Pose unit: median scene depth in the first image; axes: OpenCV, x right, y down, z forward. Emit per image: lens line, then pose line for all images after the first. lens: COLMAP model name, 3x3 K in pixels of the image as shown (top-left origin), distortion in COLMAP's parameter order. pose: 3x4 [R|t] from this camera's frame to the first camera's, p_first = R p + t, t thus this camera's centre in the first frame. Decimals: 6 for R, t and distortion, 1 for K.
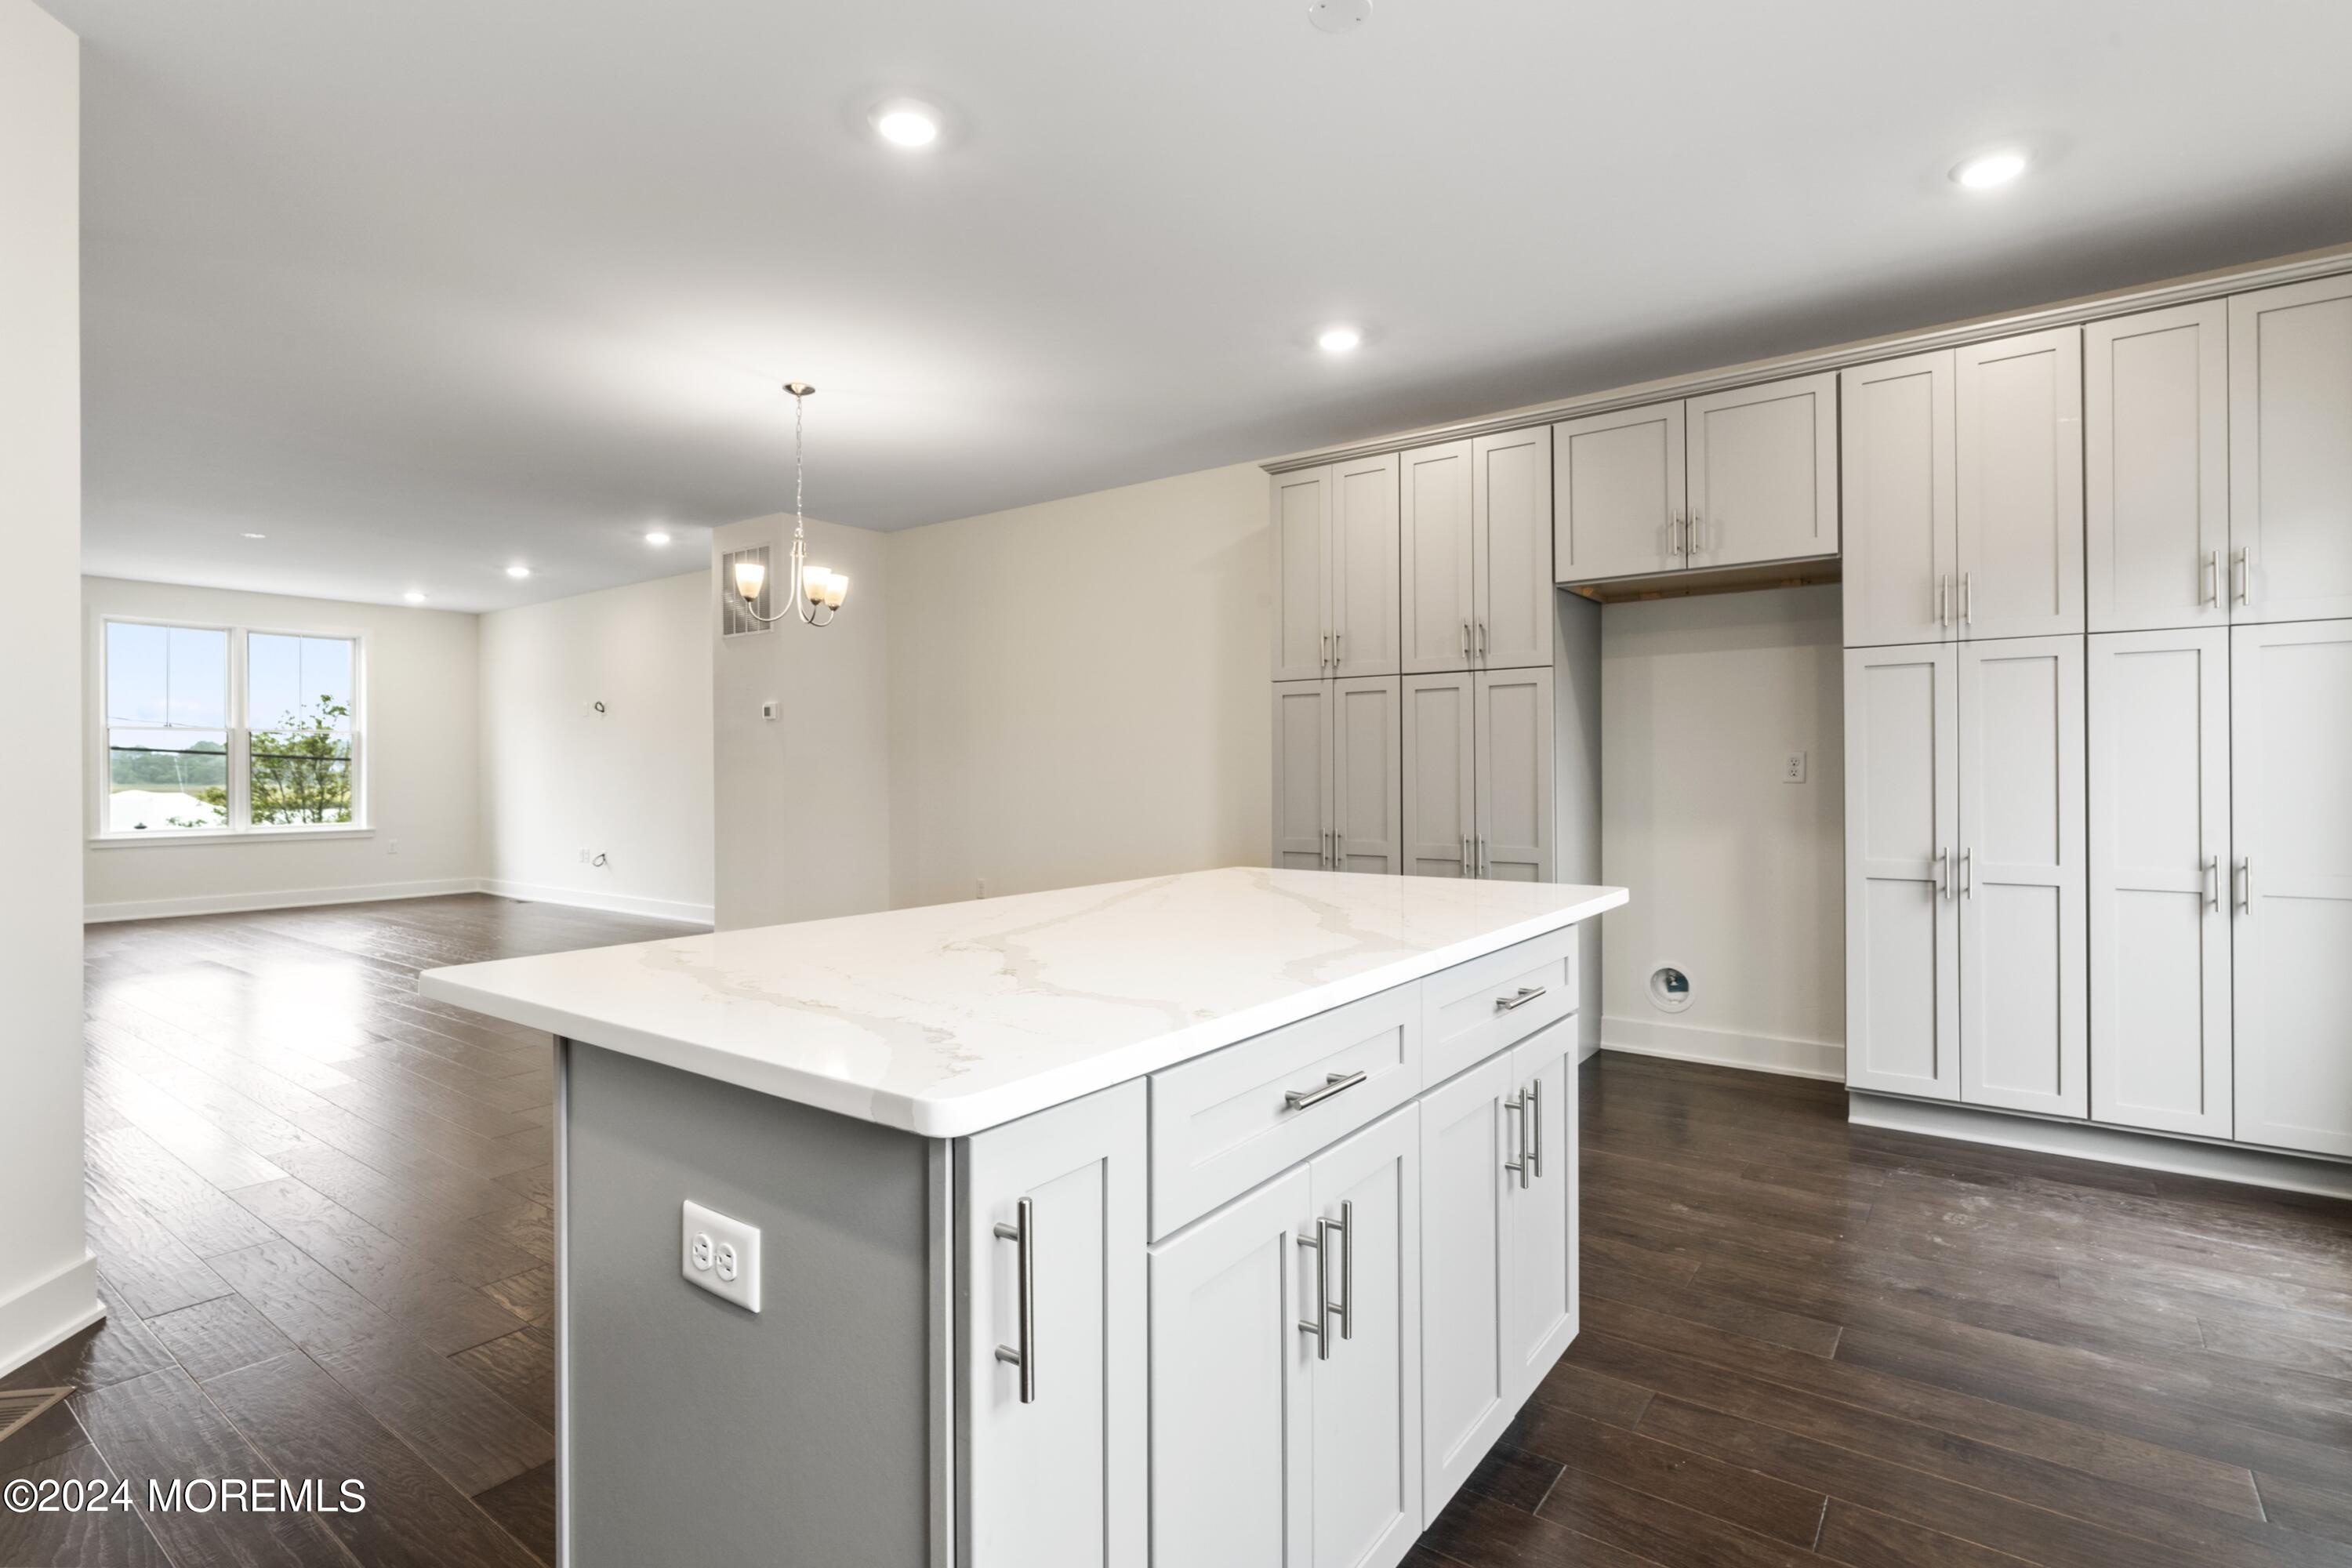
lens RADIAL K [[1144.3, 0, 1159.2], [0, 1144.3, 774.6], [0, 0, 1]] dist [-0.001398, -0.000877]
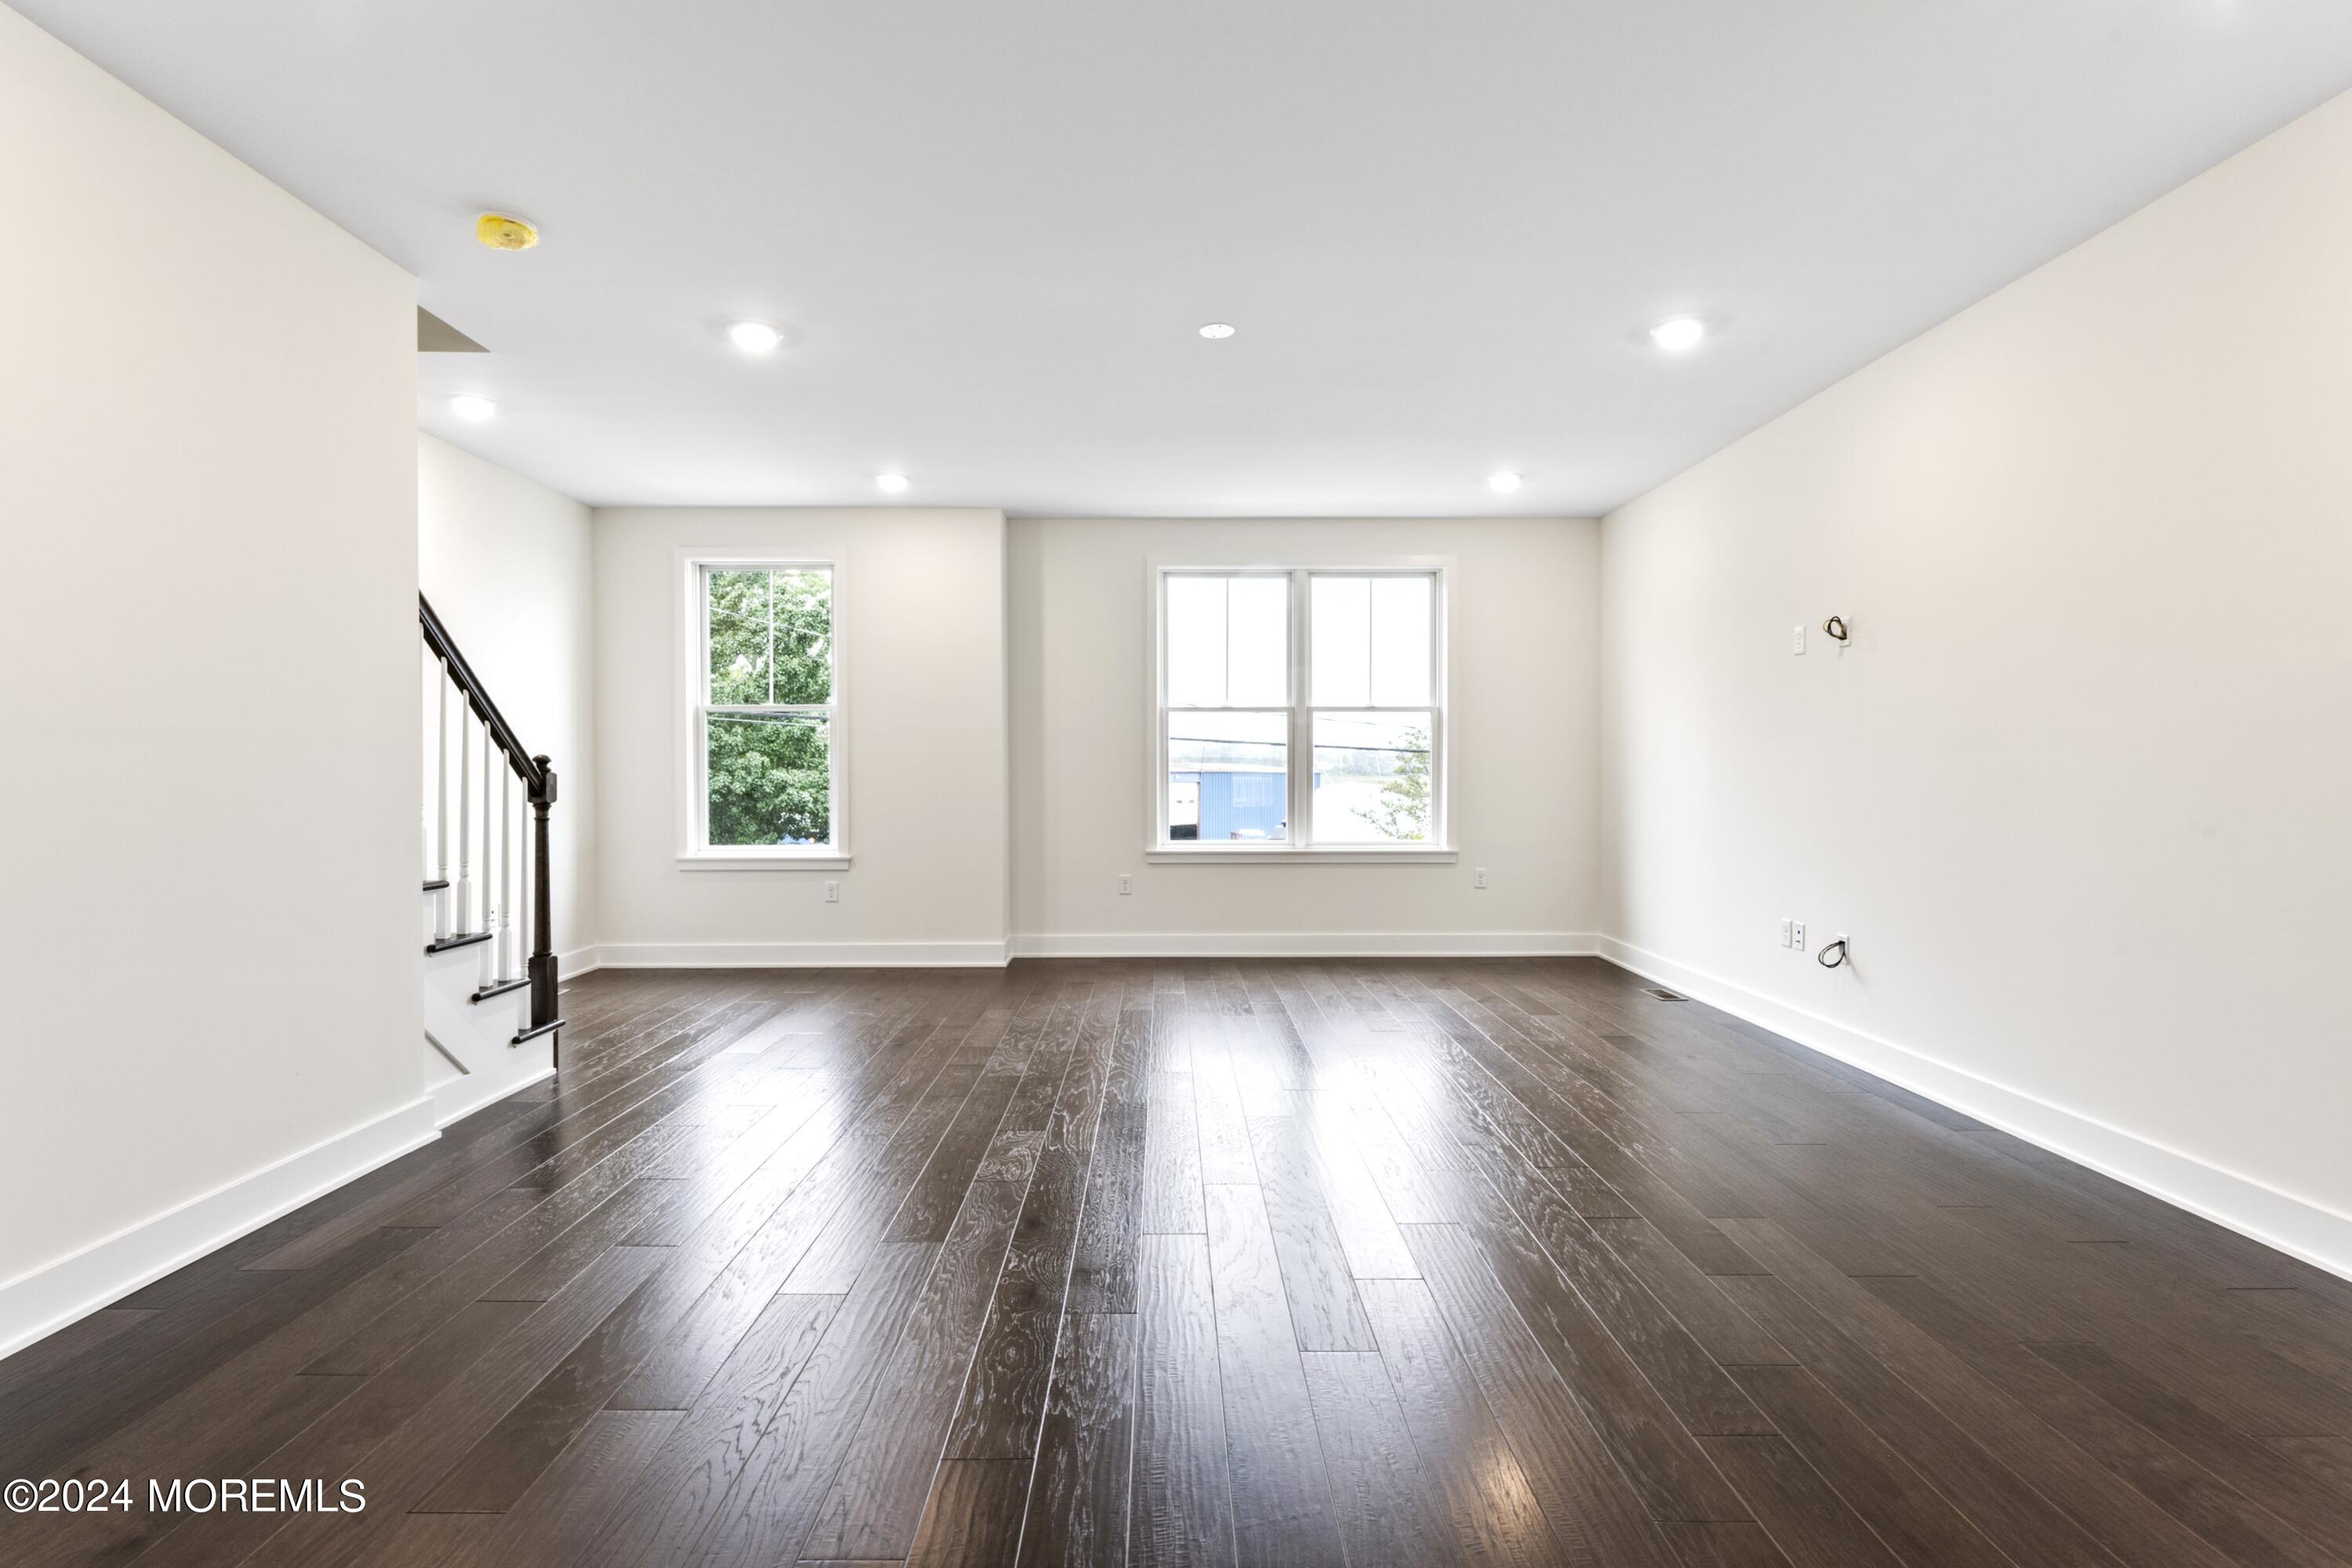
lens RADIAL K [[1112.3, 0, 1170.4], [0, 1112.3, 772.9], [0, 0, 1]] dist [-0.000074, 0.000044]
pose [[0.615082, 0.005935, -0.788441, -0.287055], [-0.003667, 0.999982, 0.004667, -0.001075], [0.788455, 0.000021, 0.615093, 0.486305]]
